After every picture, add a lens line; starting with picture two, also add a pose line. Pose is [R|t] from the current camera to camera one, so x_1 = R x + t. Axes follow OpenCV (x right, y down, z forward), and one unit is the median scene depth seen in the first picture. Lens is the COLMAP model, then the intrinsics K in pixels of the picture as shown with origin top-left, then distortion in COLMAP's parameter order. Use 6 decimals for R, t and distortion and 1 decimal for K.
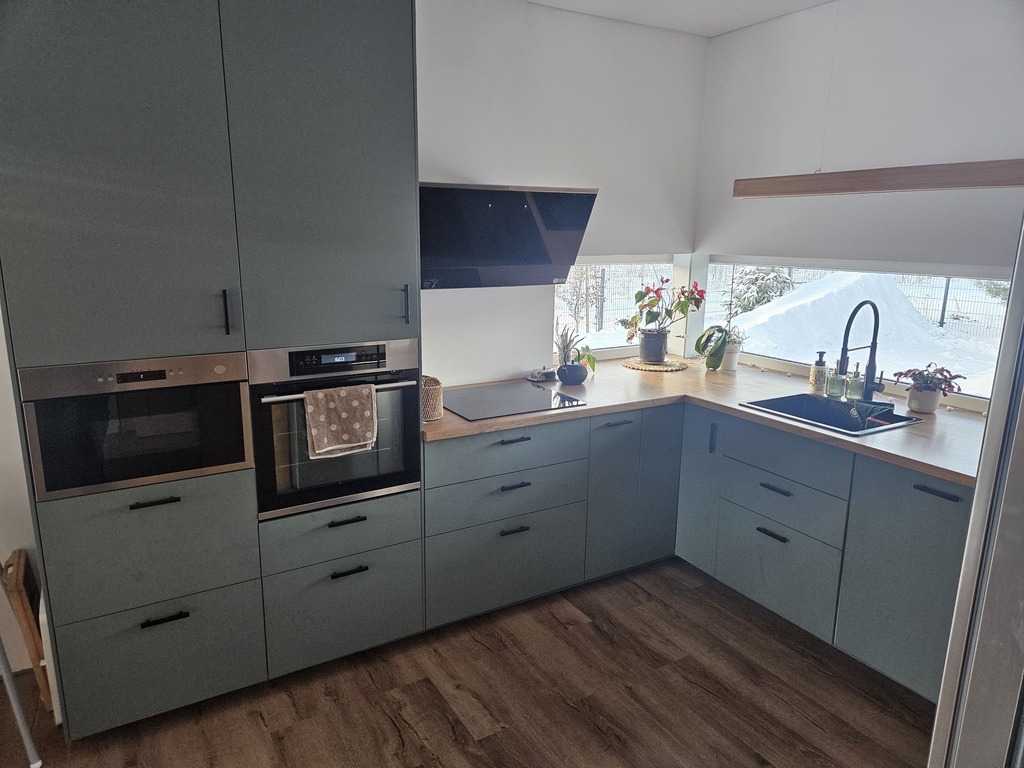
lens RADIAL K [[691.0, 0, 509.6], [0, 691.0, 387.7], [0, 0, 1]] dist [0.038548, -0.015760]
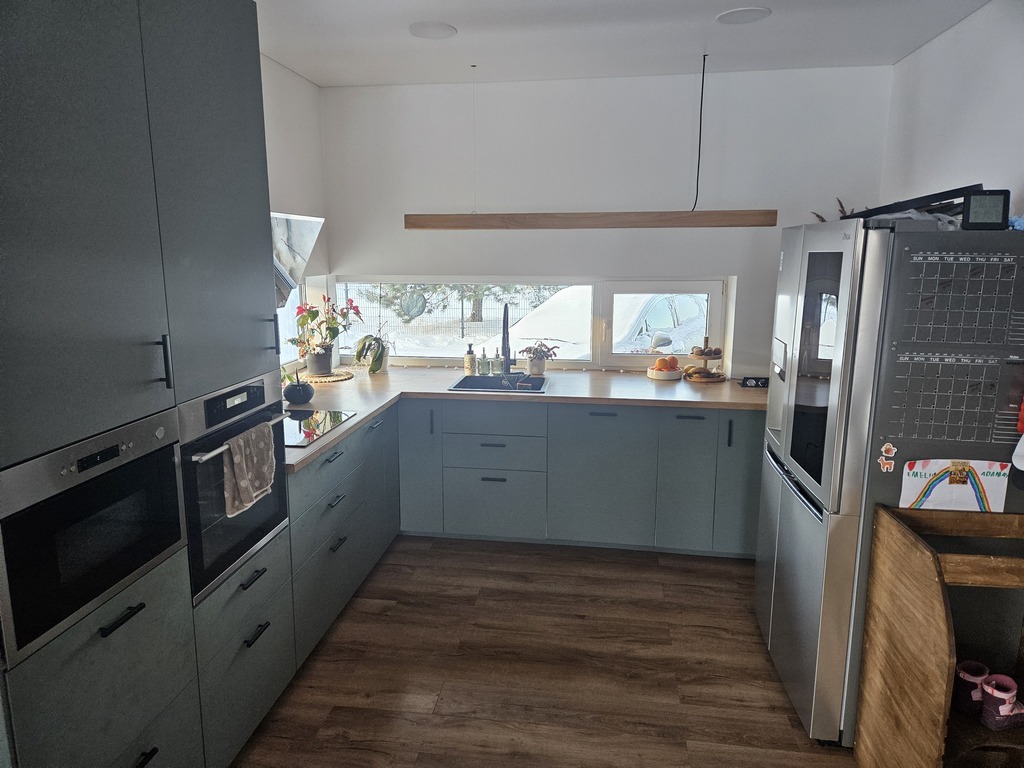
lens RADIAL K [[691.0, 0, 510.0], [0, 691.0, 380.8], [0, 0, 1]] dist [0.038548, -0.015760]
pose [[0.605504, -0.155293, 0.780544, -0.673953], [0.182866, 0.981684, 0.053454, -0.046276], [-0.774548, 0.110369, 0.622811, 0.135611]]
